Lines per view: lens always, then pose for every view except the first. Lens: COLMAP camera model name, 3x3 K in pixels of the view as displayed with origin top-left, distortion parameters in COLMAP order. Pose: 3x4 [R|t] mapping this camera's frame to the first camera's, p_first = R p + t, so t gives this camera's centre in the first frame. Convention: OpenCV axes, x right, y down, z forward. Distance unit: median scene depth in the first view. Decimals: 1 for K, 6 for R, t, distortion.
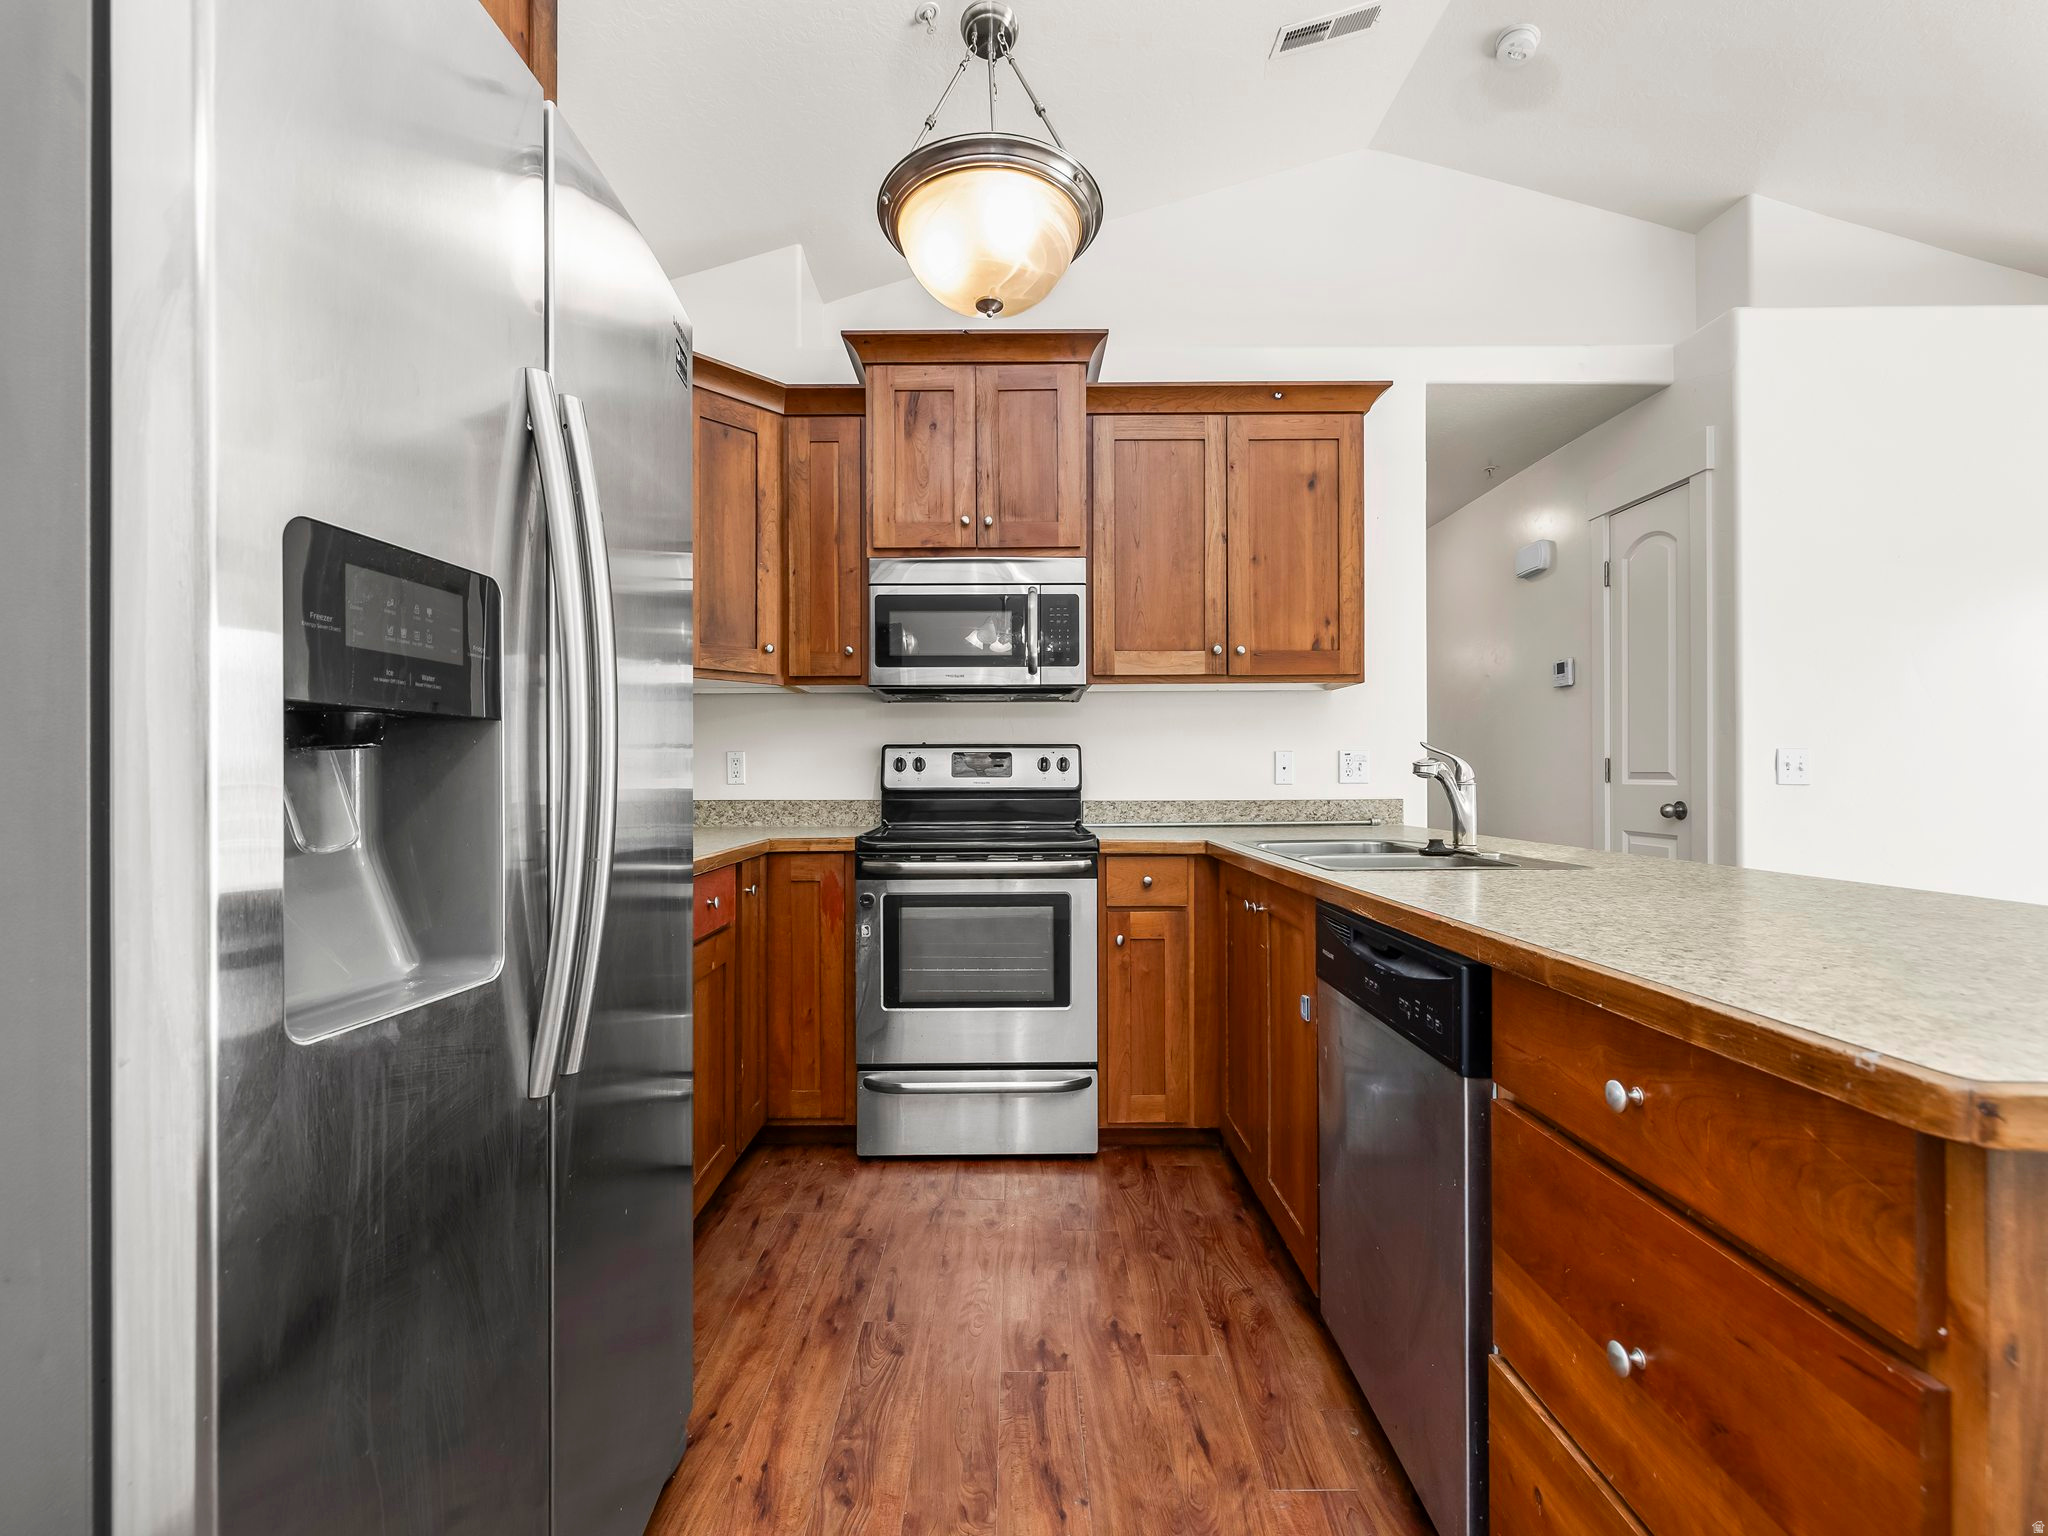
lens RADIAL K [[885.3, 0, 1021.1], [0, 885.3, 776.3], [0, 0, 1]] dist [0.000716, 0.000197]
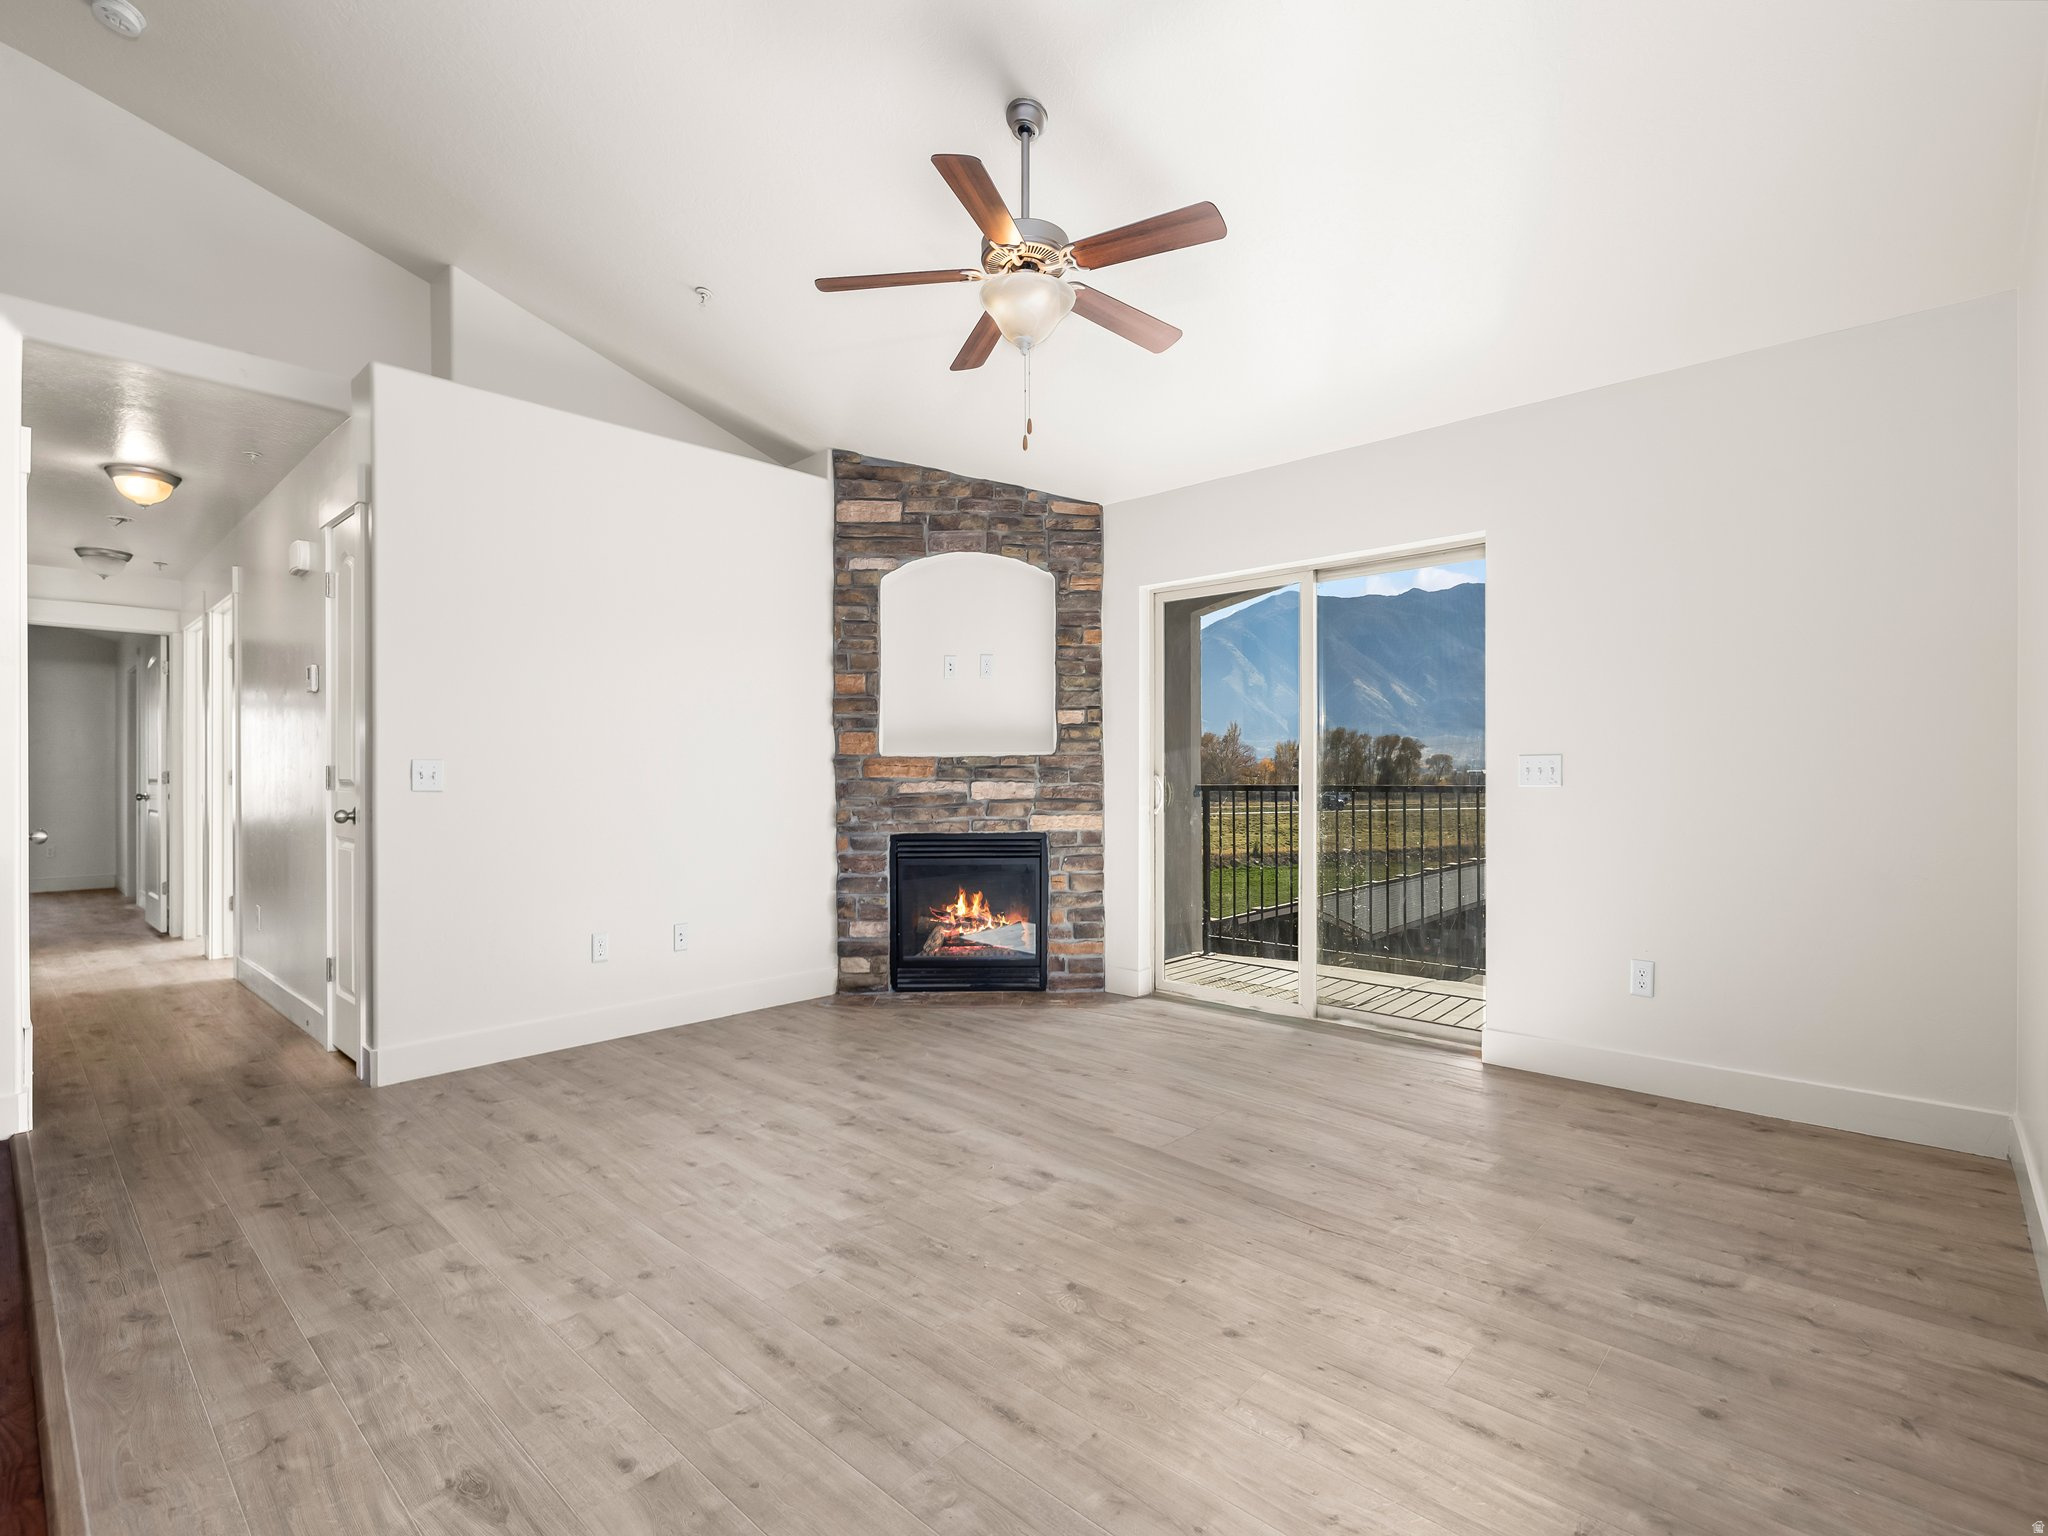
lens RADIAL K [[971.8, 0, 1049.5], [0, 971.8, 771.5], [0, 0, 1]] dist [-0.004991, 0.000455]
pose [[0.669083, 0.002936, 0.743182, 0.467529], [-0.004138, 0.999991, -0.000225, -0.019370], [-0.743176, -0.002925, 0.669090, -0.449576]]
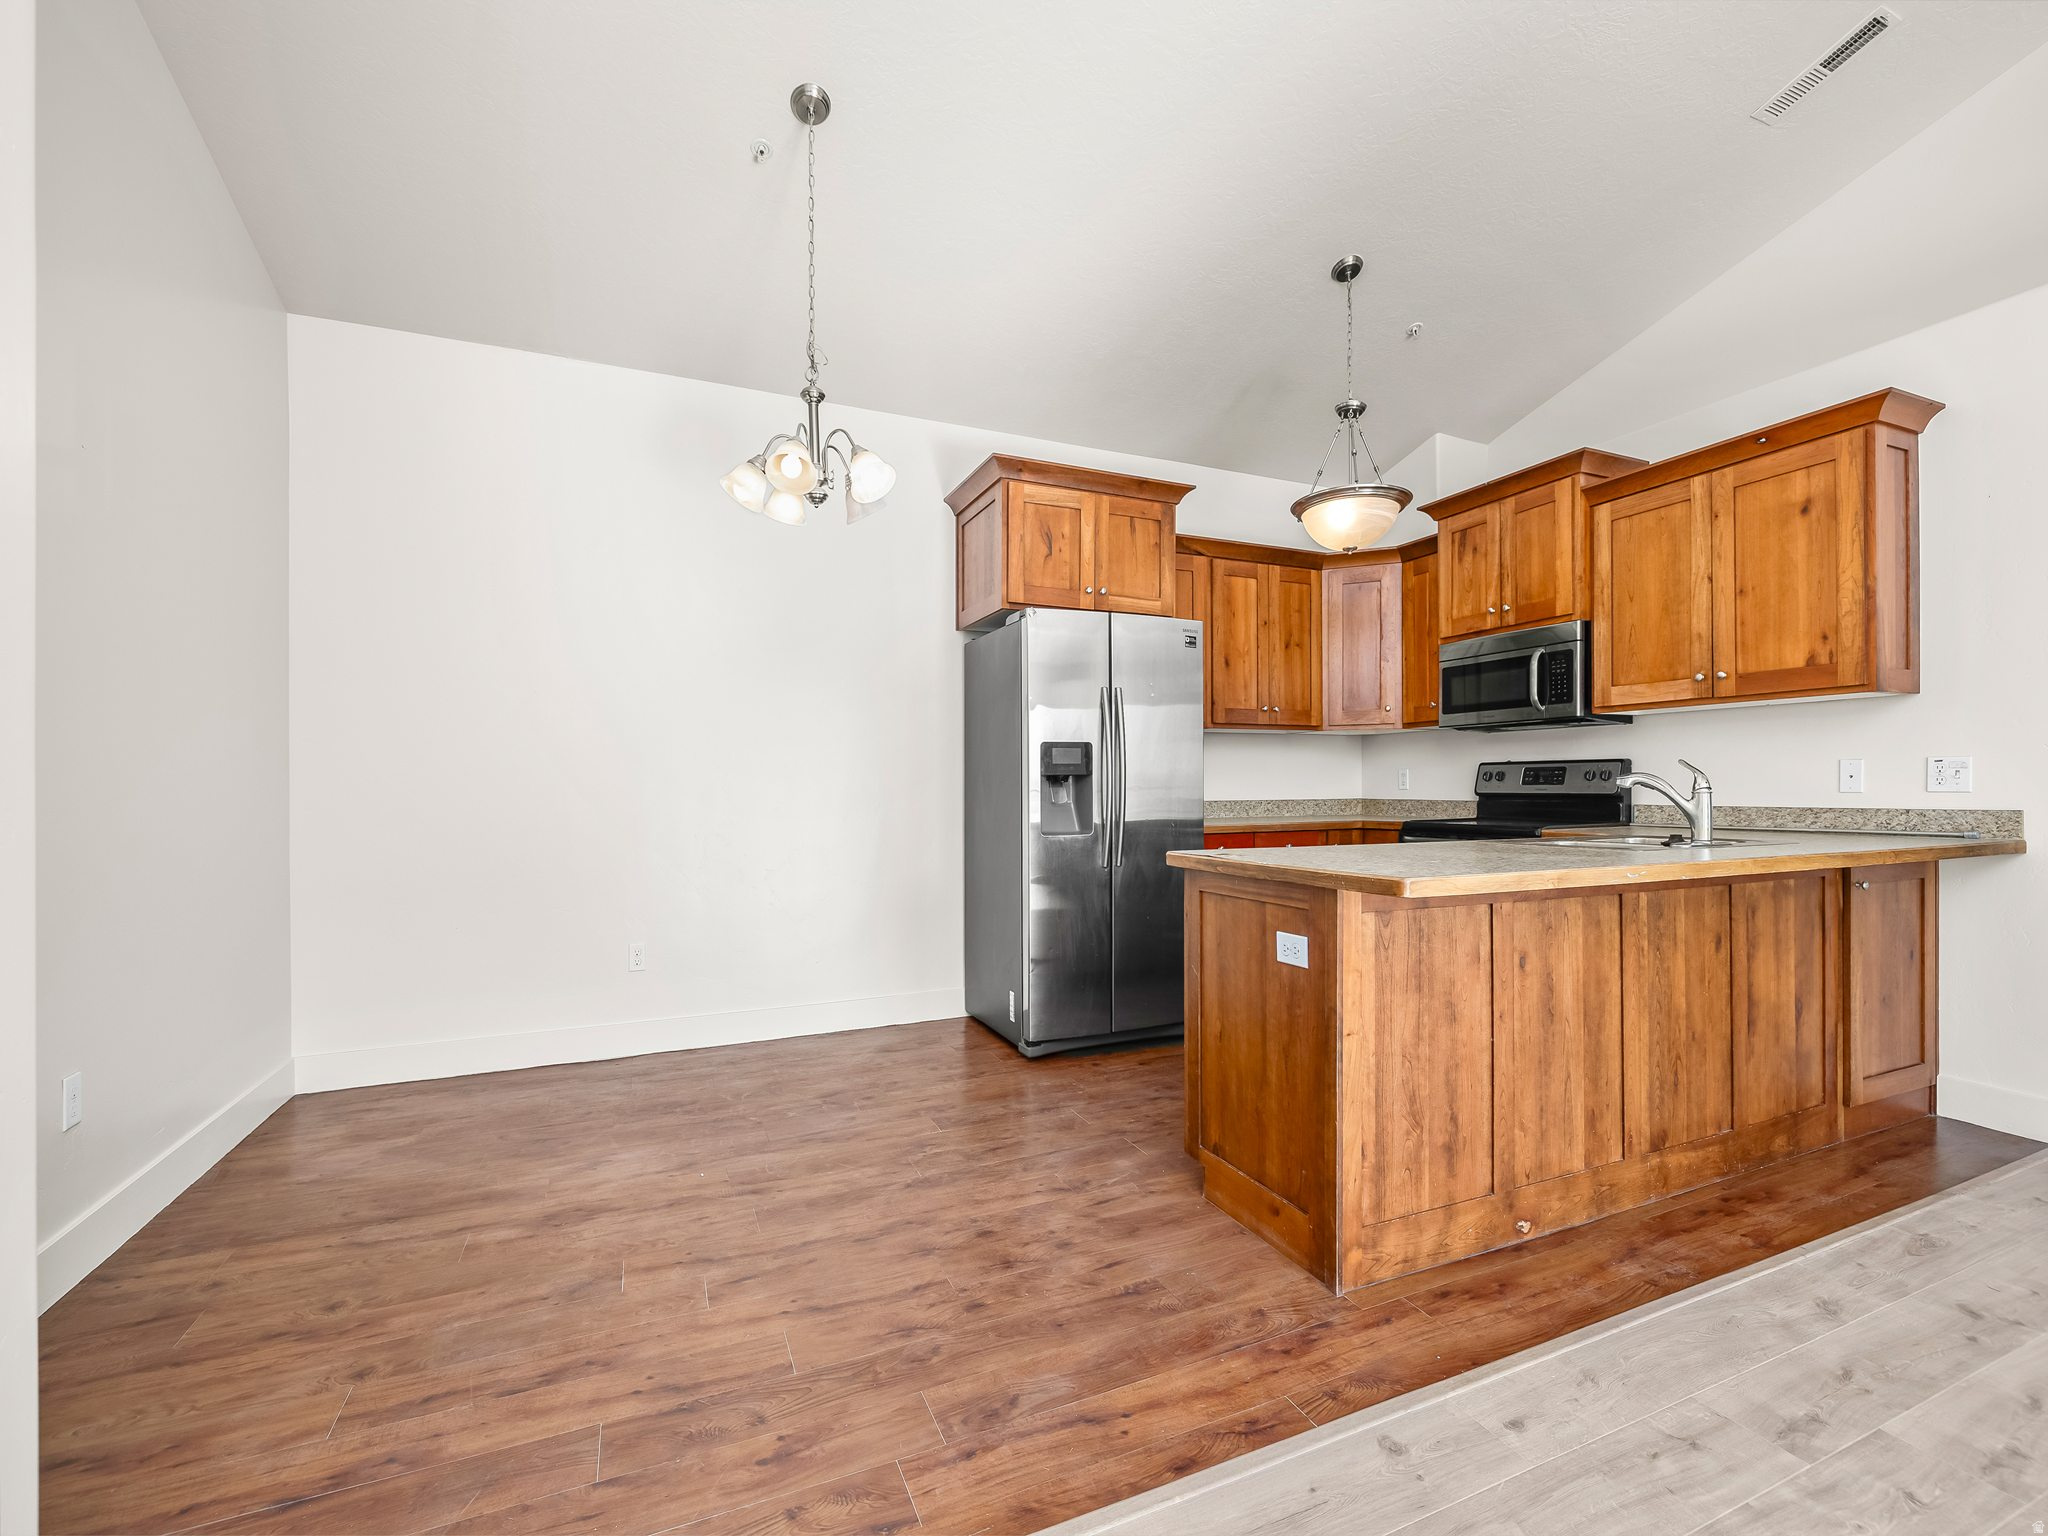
lens RADIAL K [[849.2, 0, 999.5], [0, 849.2, 787.5], [0, 0, 1]] dist [0.000493, -0.000209]
pose [[0.384743, 0.003174, -0.923018, 0.897869], [0.007193, 0.999953, 0.006437, -0.010941], [0.922996, -0.009115, 0.384702, -0.285430]]
